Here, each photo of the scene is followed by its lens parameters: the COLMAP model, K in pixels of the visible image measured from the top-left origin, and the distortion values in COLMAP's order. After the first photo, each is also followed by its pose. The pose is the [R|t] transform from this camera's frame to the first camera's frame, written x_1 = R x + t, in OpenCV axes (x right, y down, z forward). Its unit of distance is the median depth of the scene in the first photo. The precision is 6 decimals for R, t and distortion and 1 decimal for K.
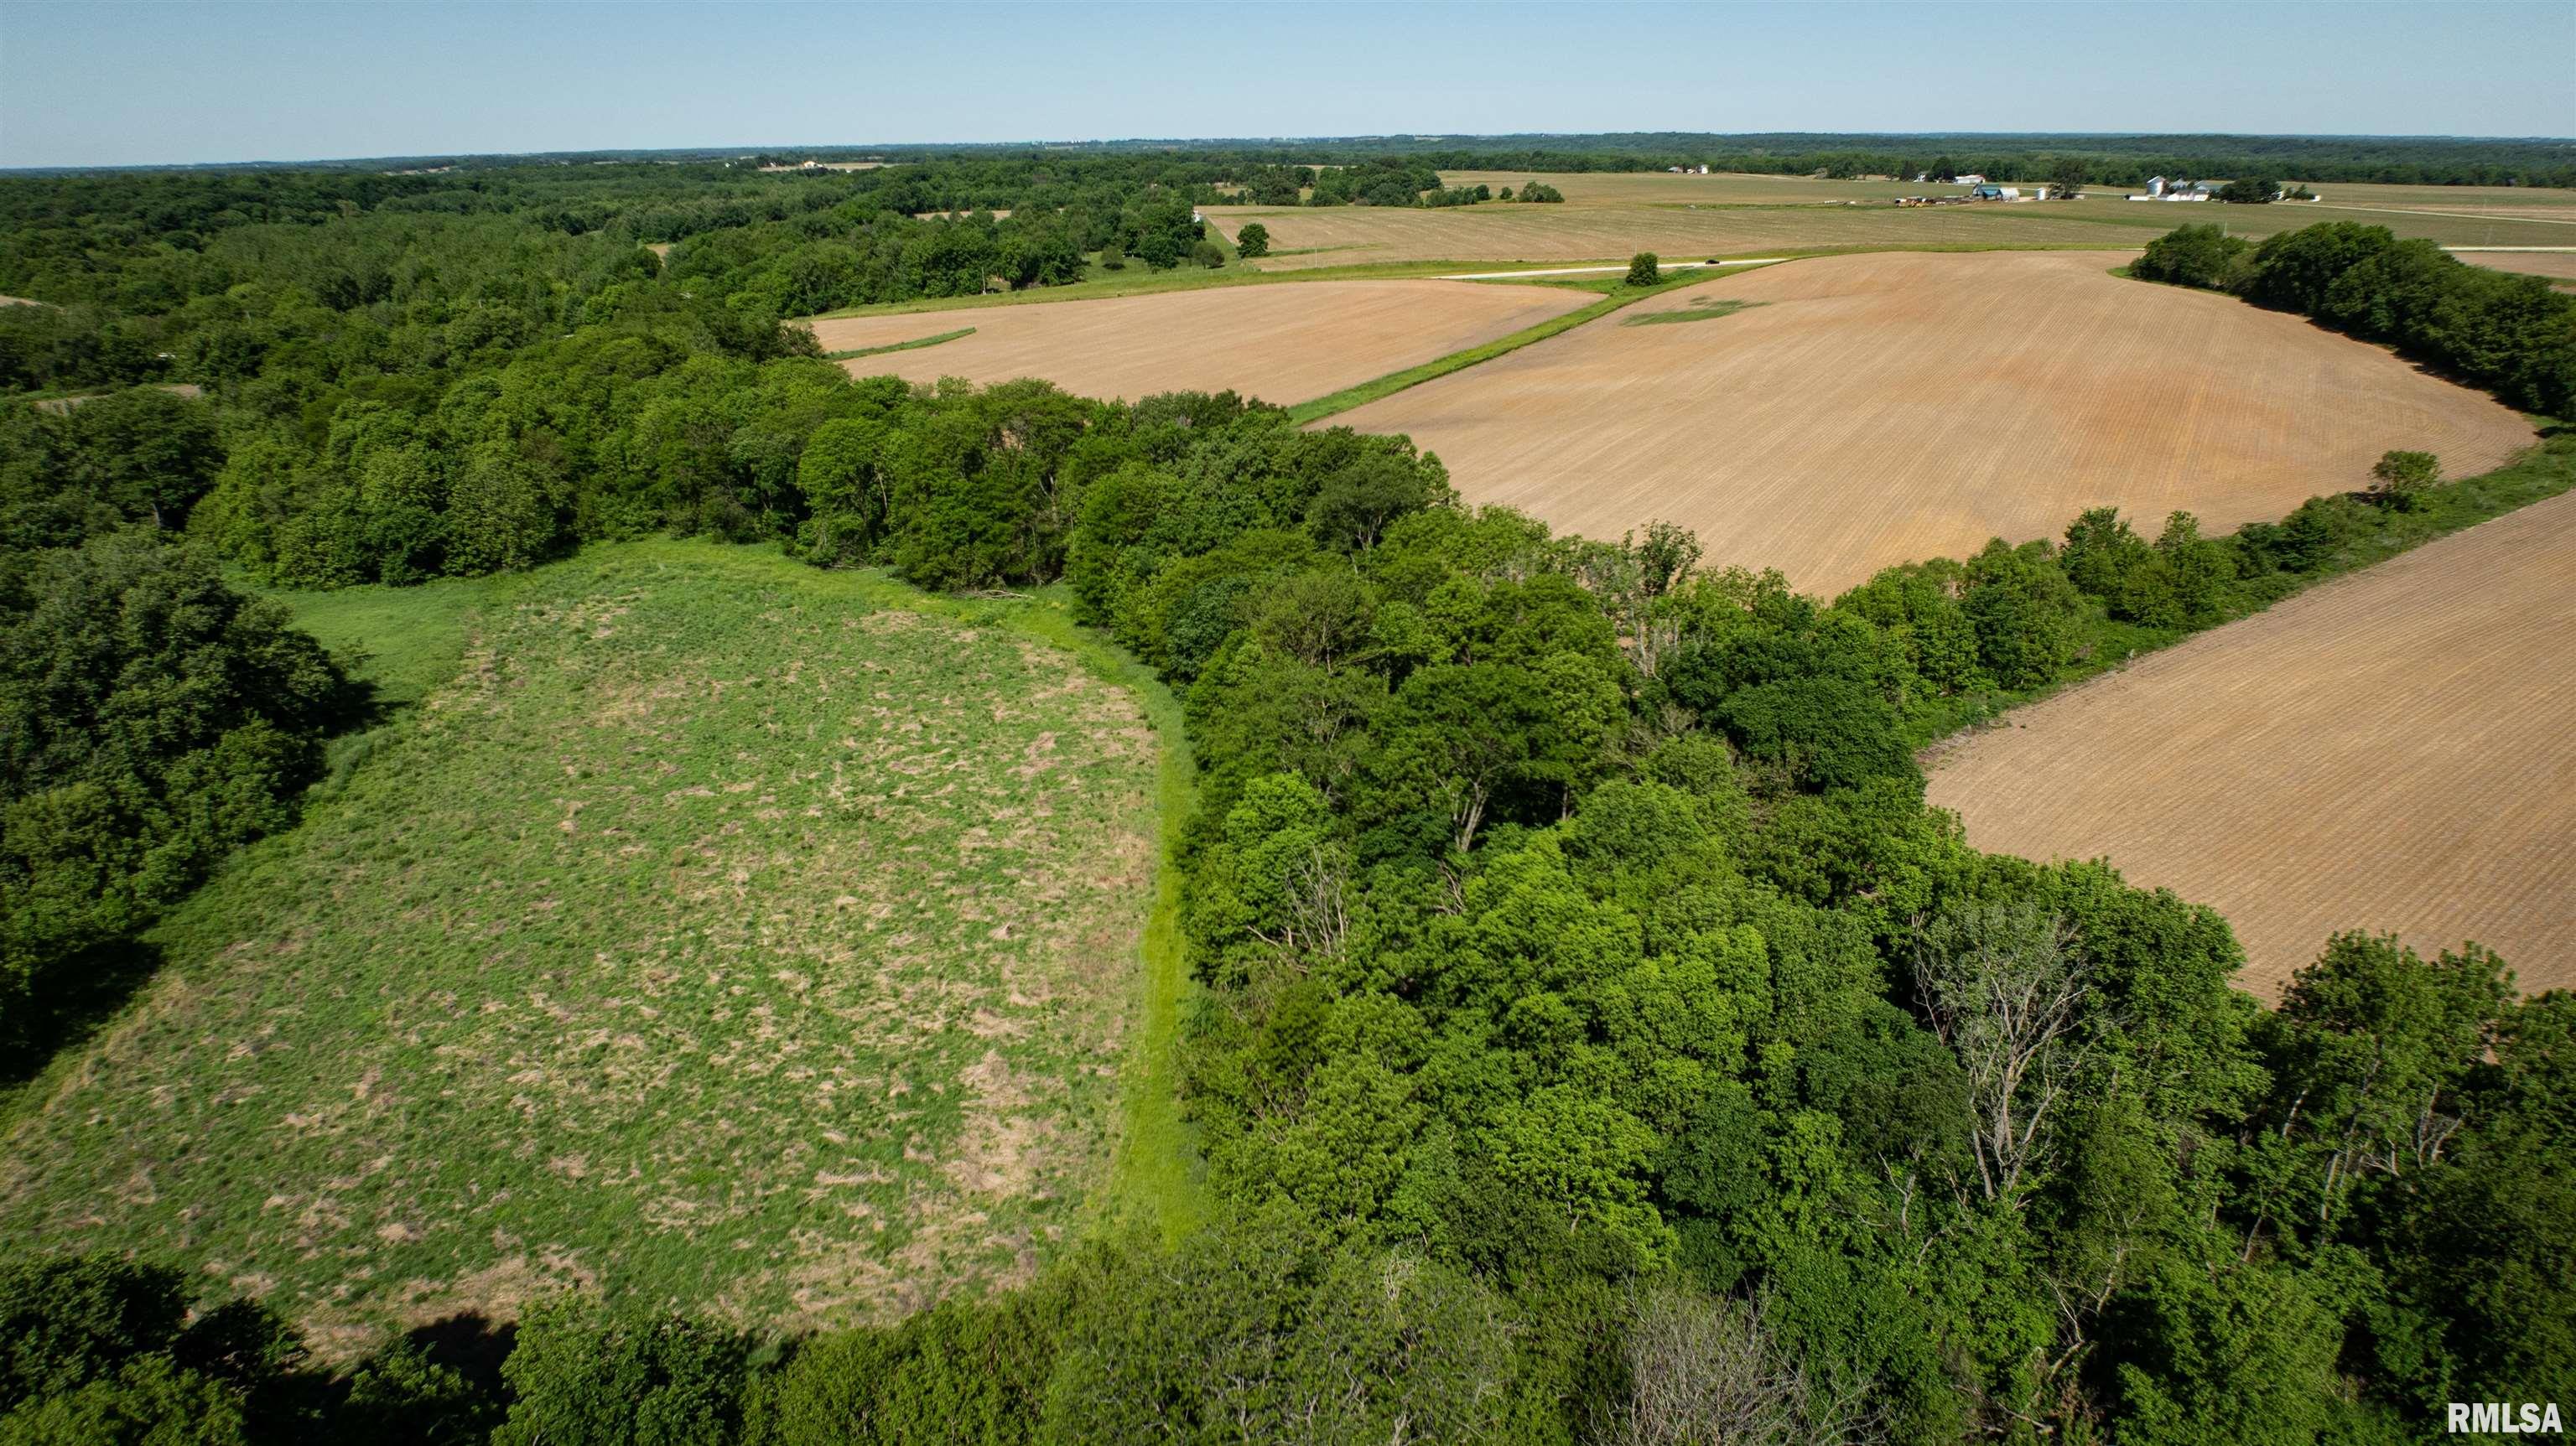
lens RADIAL K [[1590.7, 0, 1292.1], [0, 1590.7, 725.9], [0, 0, 1]] dist [-0.031176, -0.011976]
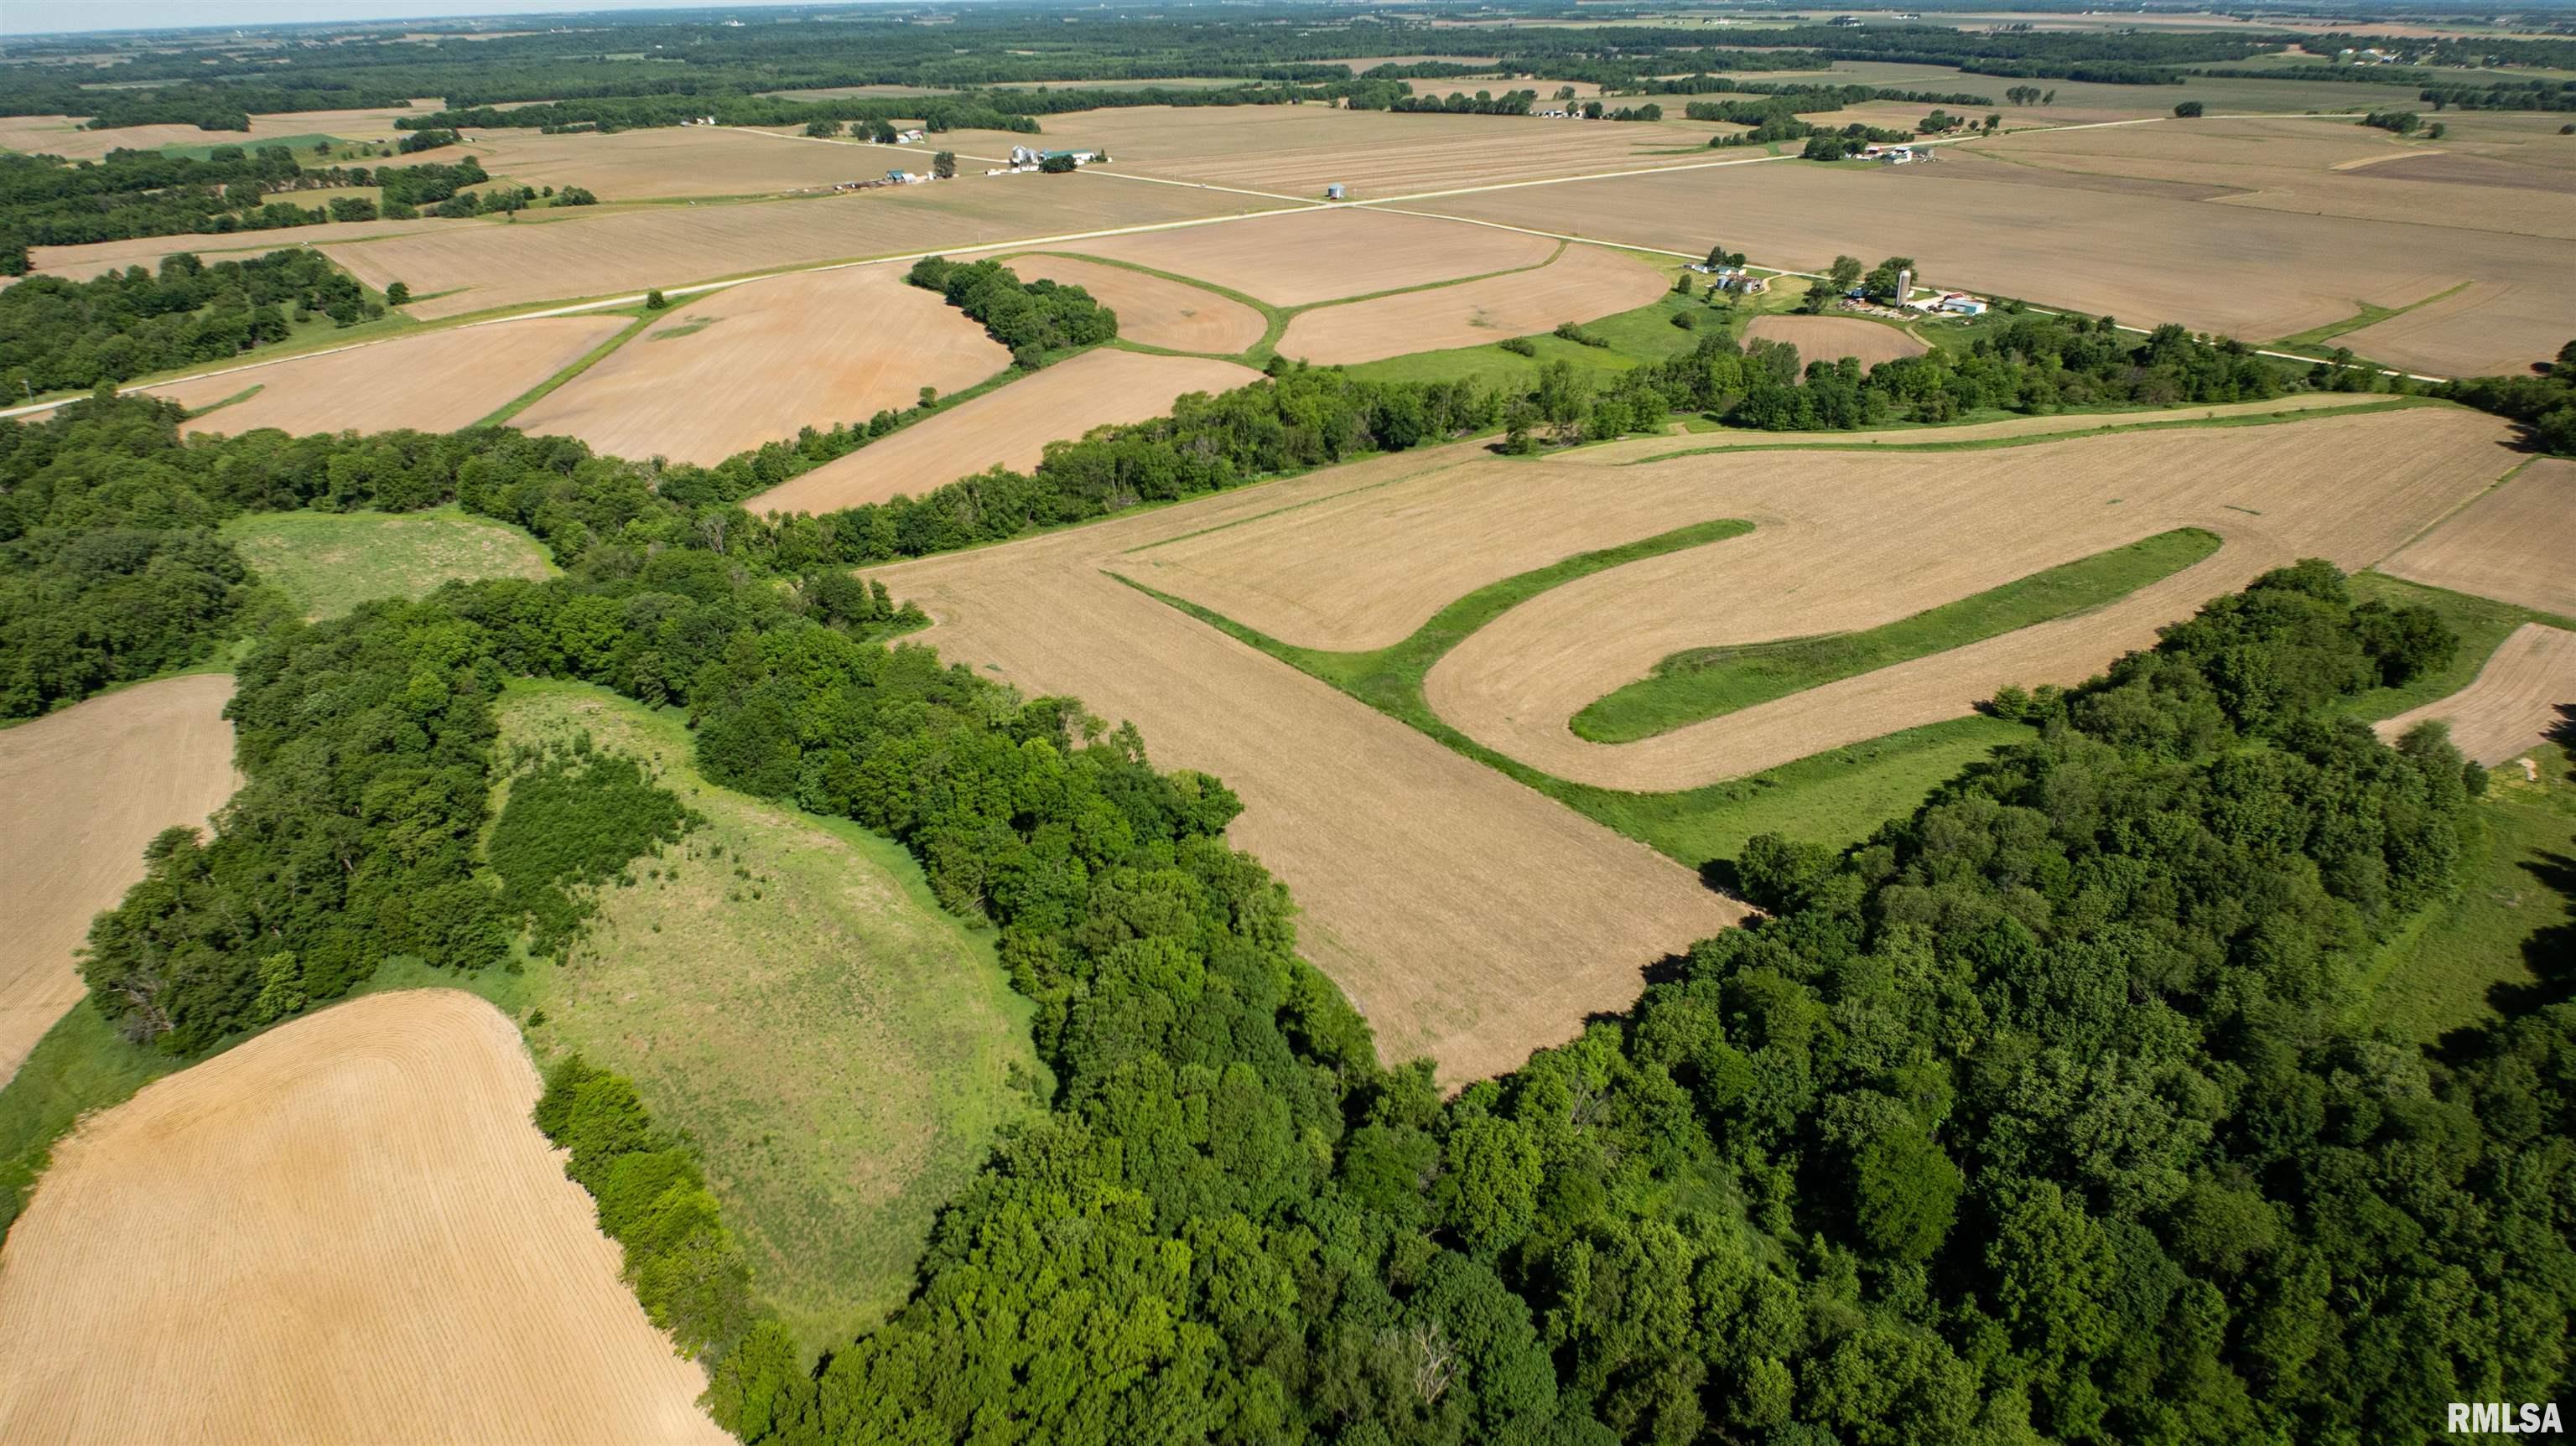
lens RADIAL K [[1590.7, 0, 1292.1], [0, 1590.7, 725.9], [0, 0, 1]] dist [-0.031176, -0.011976]
pose [[0.849907, -0.223022, 0.477408, -0.168174], [0.186732, 0.974693, 0.122900, 0.130206], [-0.492736, -0.015306, 0.870044, -1.218369]]
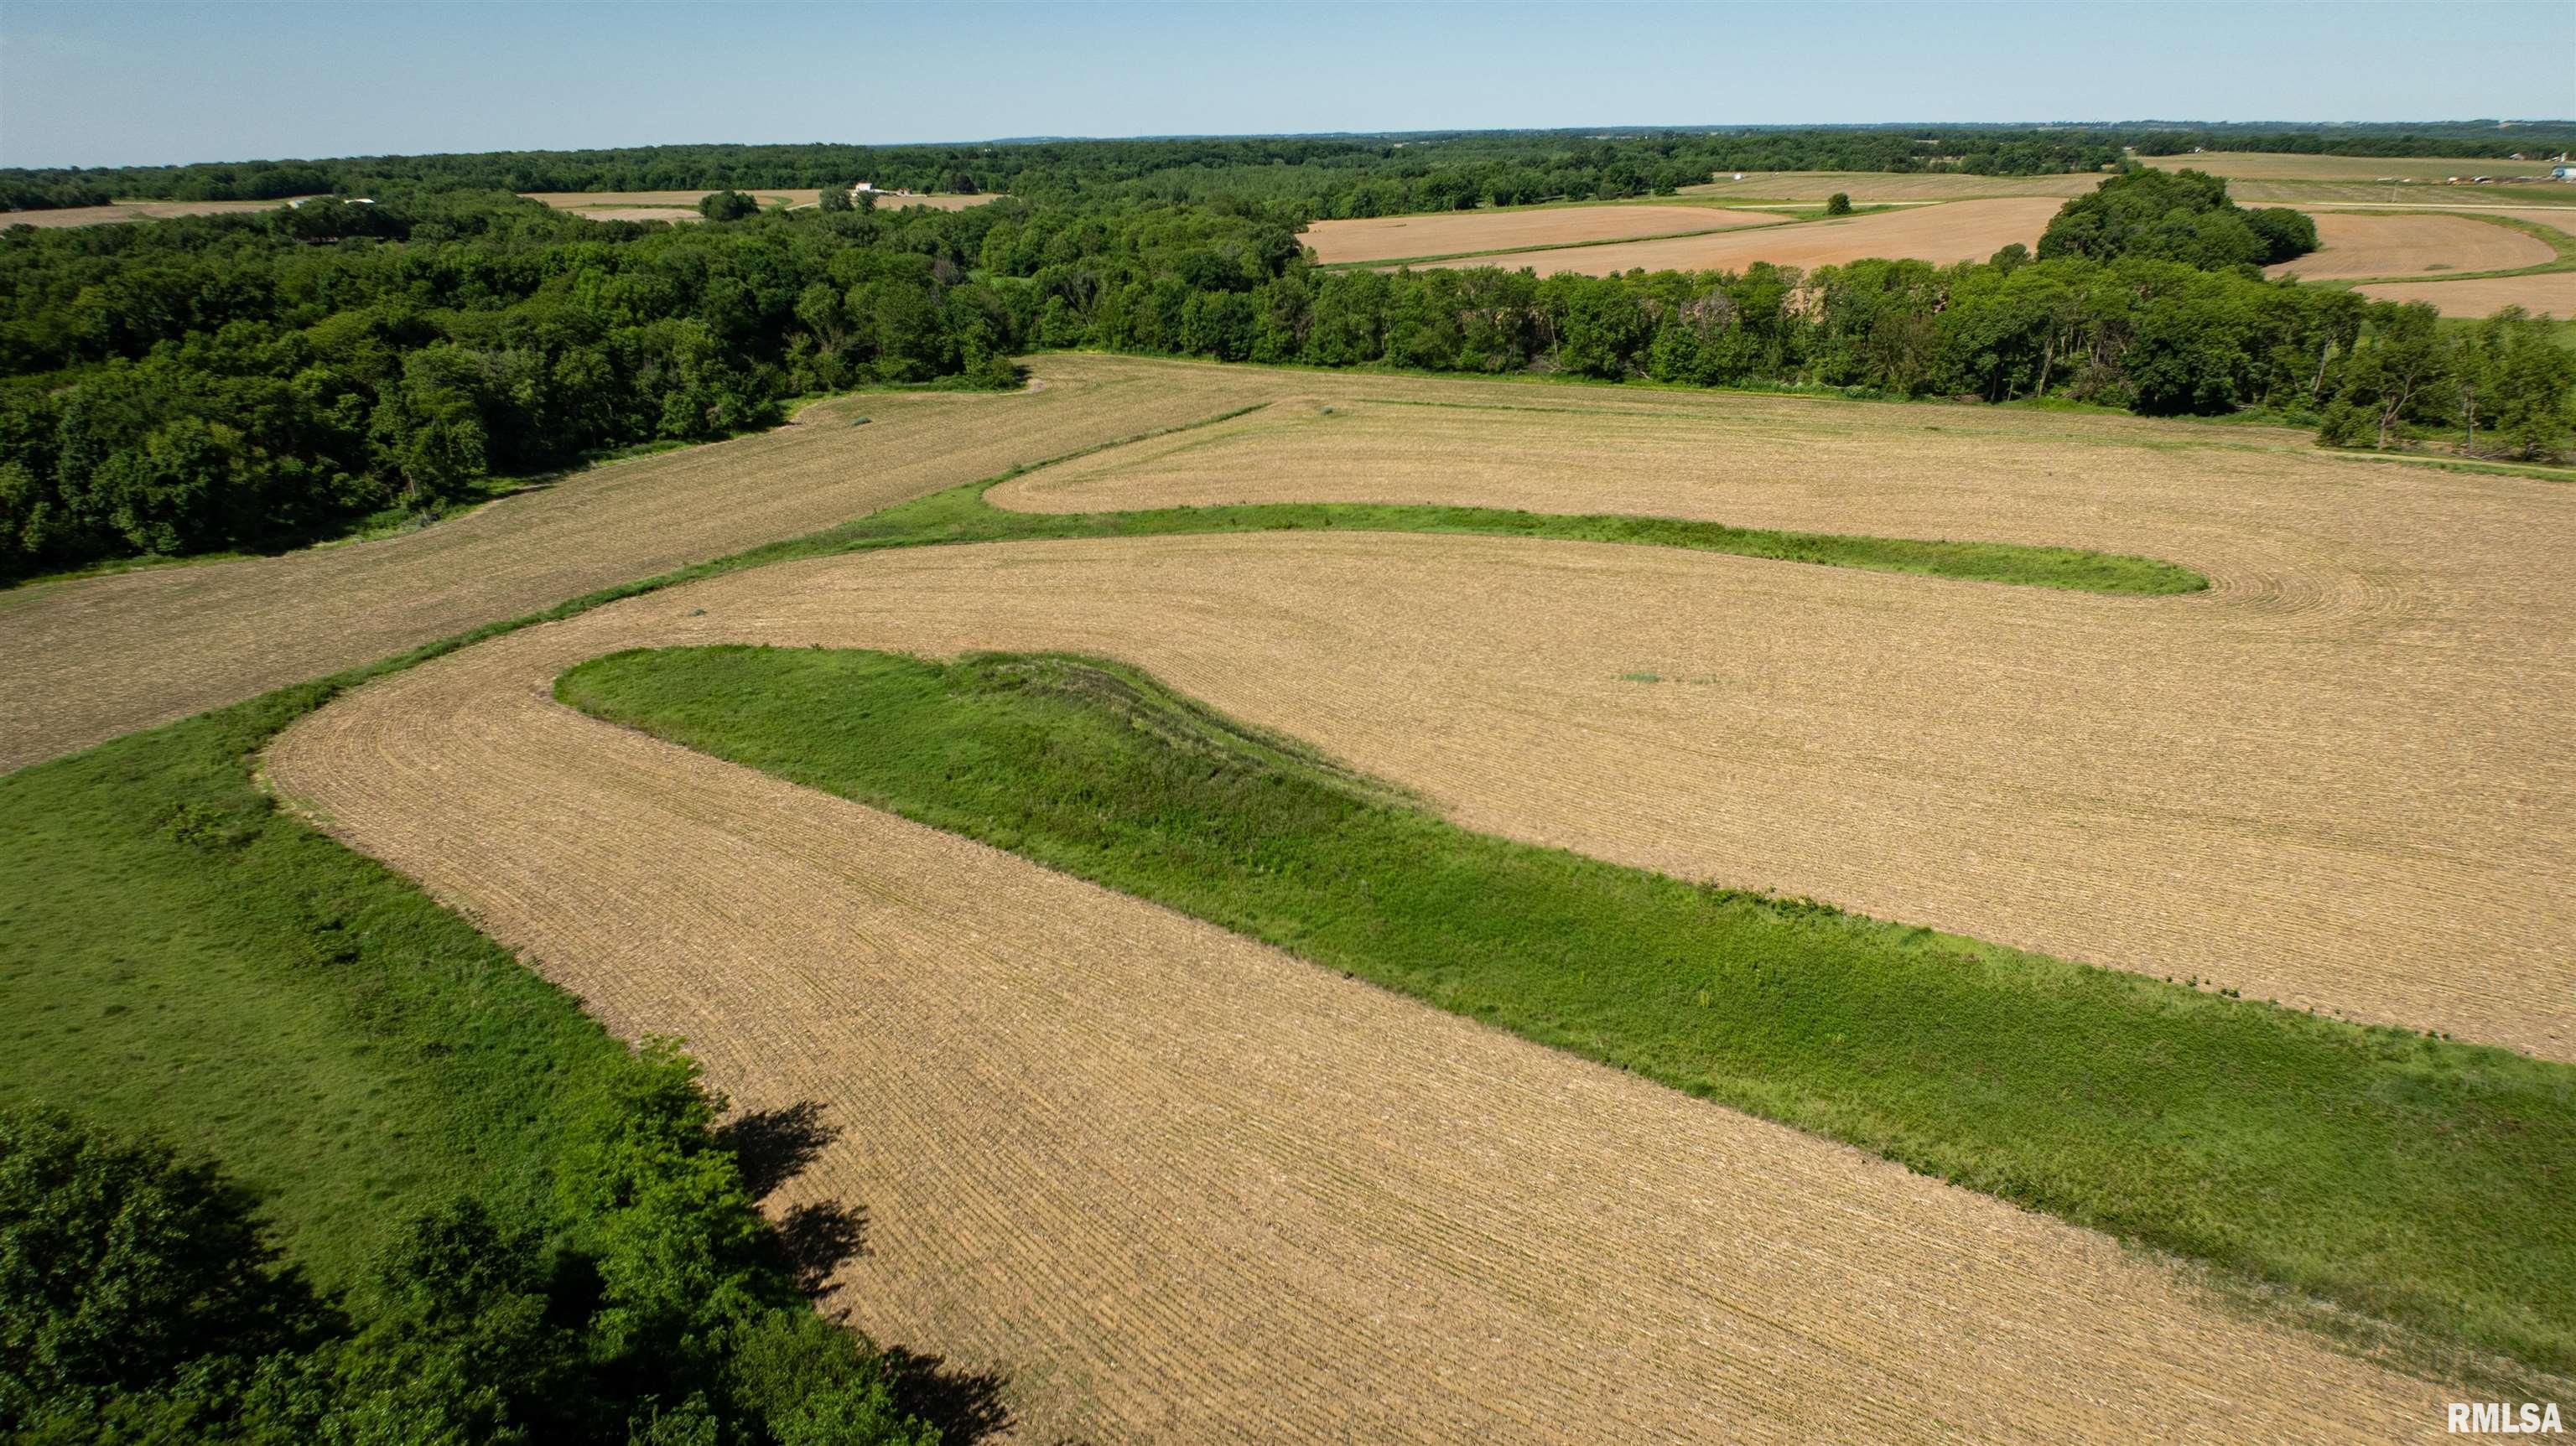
lens RADIAL K [[1590.6, 0, 1295.8], [0, 1590.6, 714.9], [0, 0, 1]] dist [-0.033817, -0.005879]
pose [[0.829200, 0.188676, -0.526146, 0.887608], [-0.185757, 0.980824, 0.058972, 0.252503], [0.527183, 0.048836, 0.848347, -0.673472]]
